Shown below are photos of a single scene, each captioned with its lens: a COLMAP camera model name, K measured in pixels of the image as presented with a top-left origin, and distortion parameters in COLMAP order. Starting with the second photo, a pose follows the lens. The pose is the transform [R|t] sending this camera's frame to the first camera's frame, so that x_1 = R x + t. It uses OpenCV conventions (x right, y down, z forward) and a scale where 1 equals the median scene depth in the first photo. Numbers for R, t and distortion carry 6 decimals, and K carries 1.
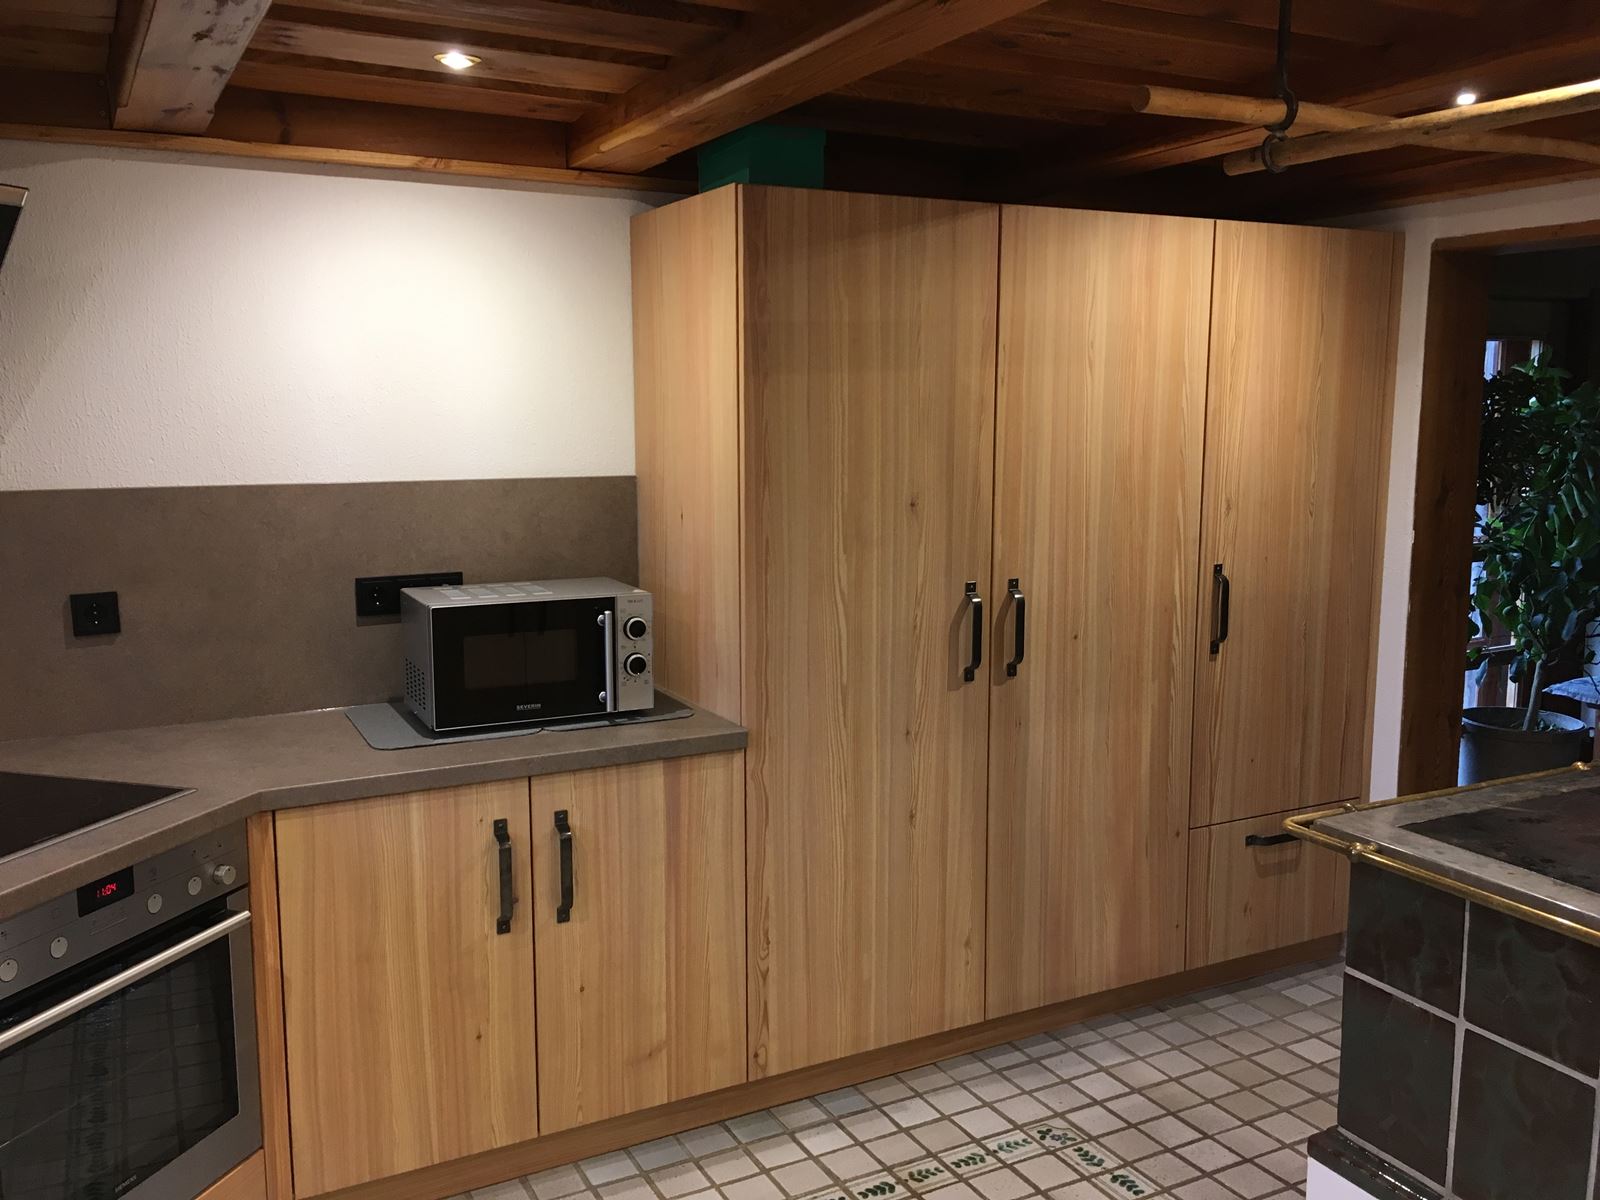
lens RADIAL K [[1353.4, 0, 800.0], [0, 1353.4, 600.0], [0, 0, 1]] dist [0.098533, -0.141589]
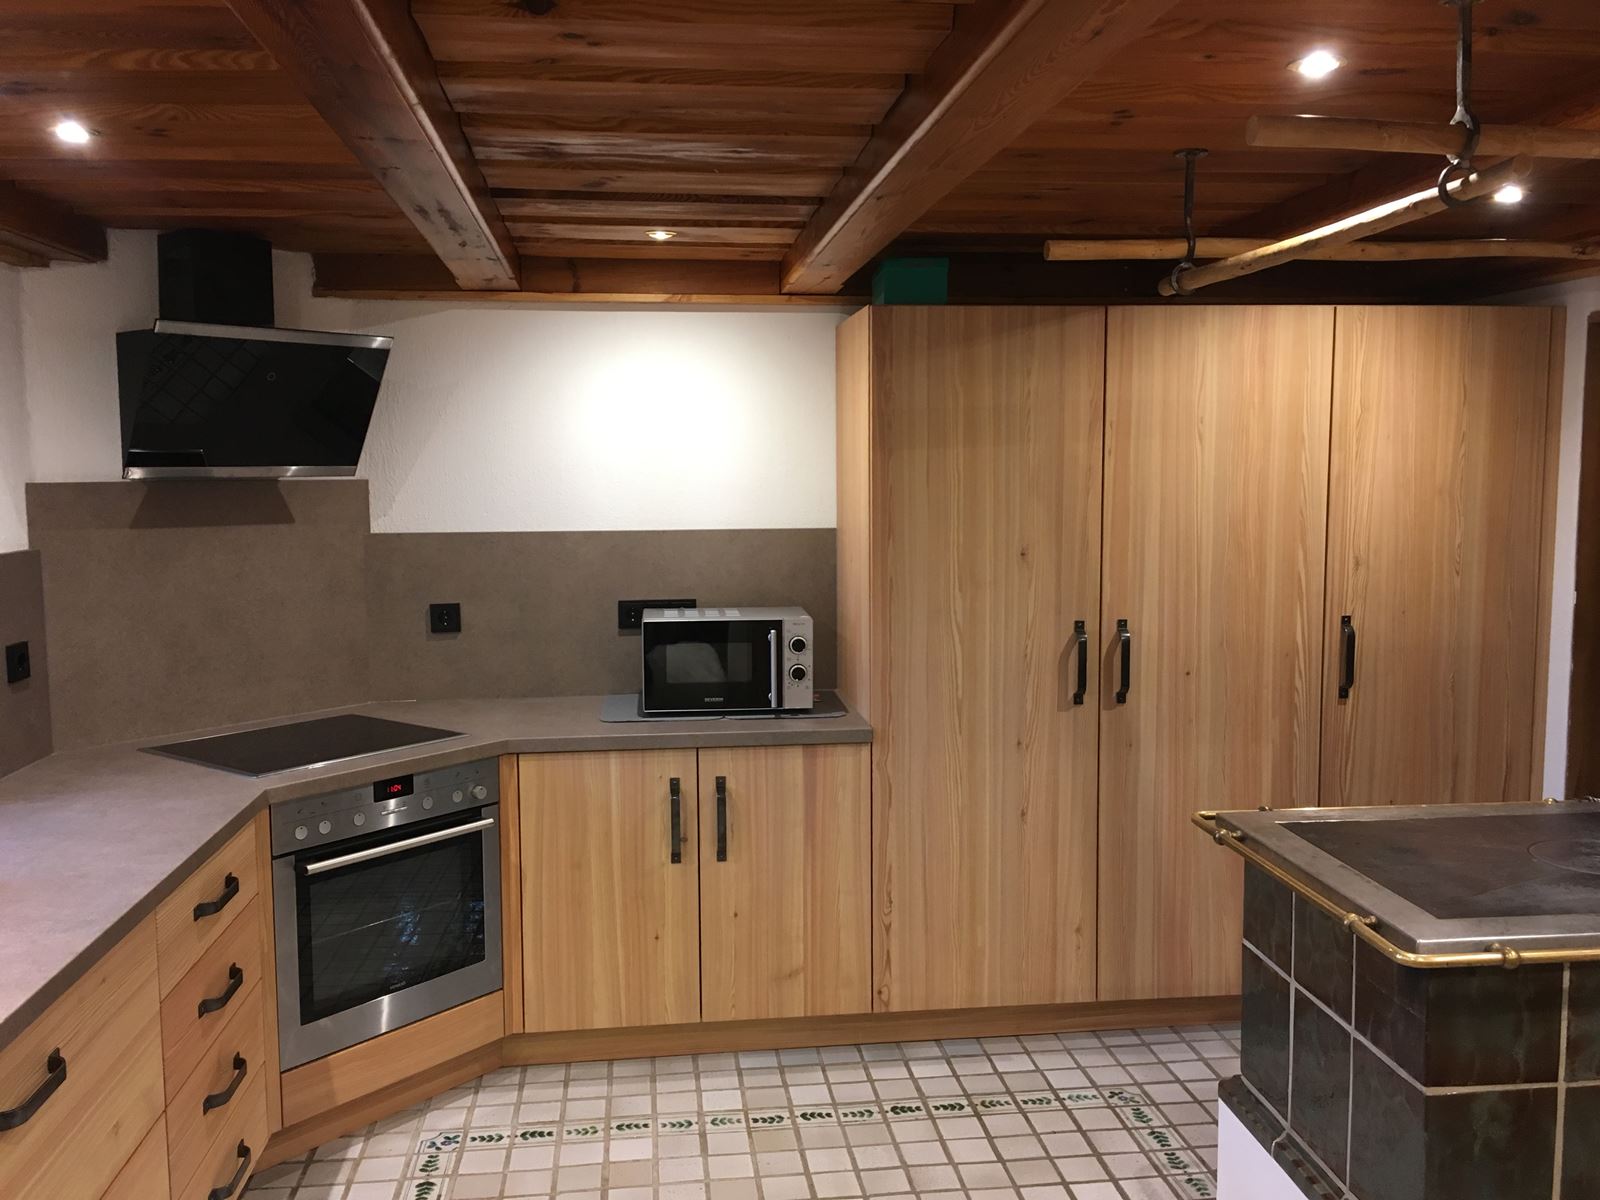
lens RADIAL K [[1353.4, 0, 800.0], [0, 1353.4, 600.0], [0, 0, 1]] dist [0.098533, -0.141589]
pose [[0.934275, 0.031800, -0.355132, 0.333151], [-0.045972, 0.998445, -0.031537, 0.018420], [0.353577, 0.045791, 0.934284, -0.207006]]
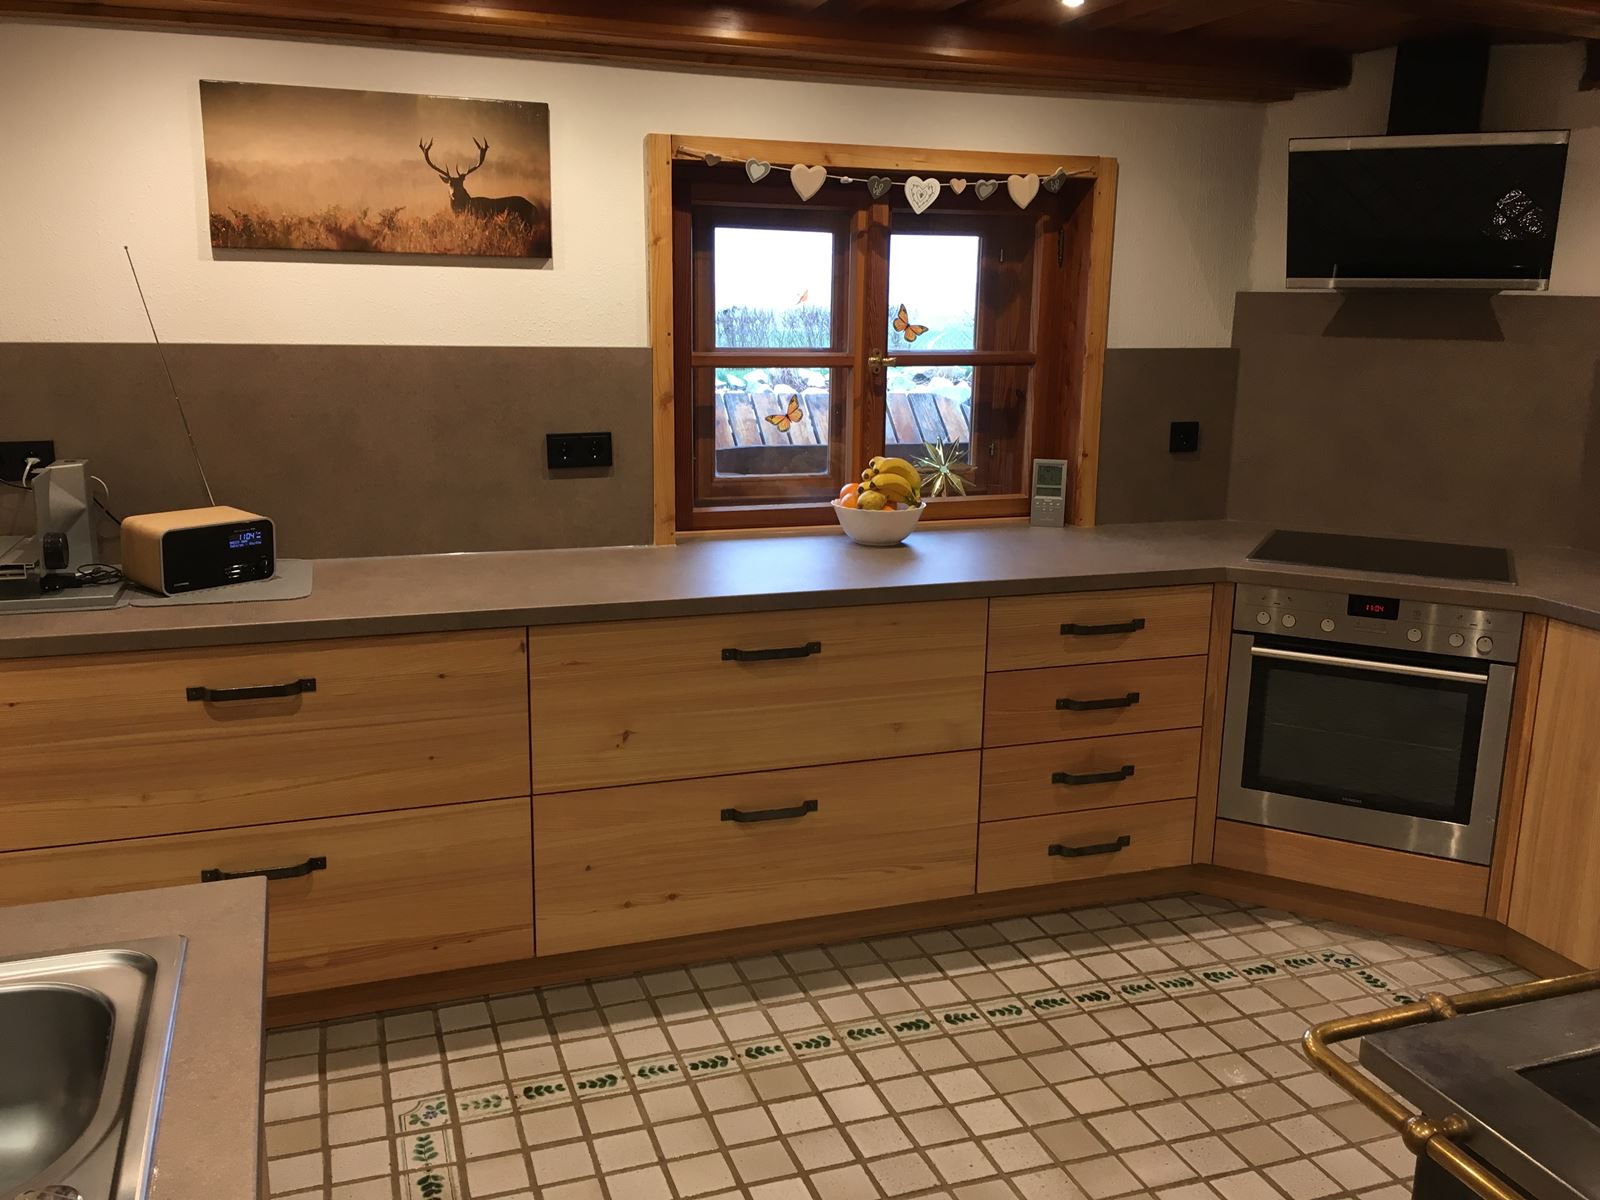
lens RADIAL K [[1353.4, 0, 800.0], [0, 1353.4, 600.0], [0, 0, 1]] dist [0.098533, -0.141589]
pose [[-0.140853, 0.215977, -0.966185, 0.762299], [-0.156350, 0.958816, 0.237123, -0.043575], [0.977607, 0.184463, -0.101284, 0.375940]]
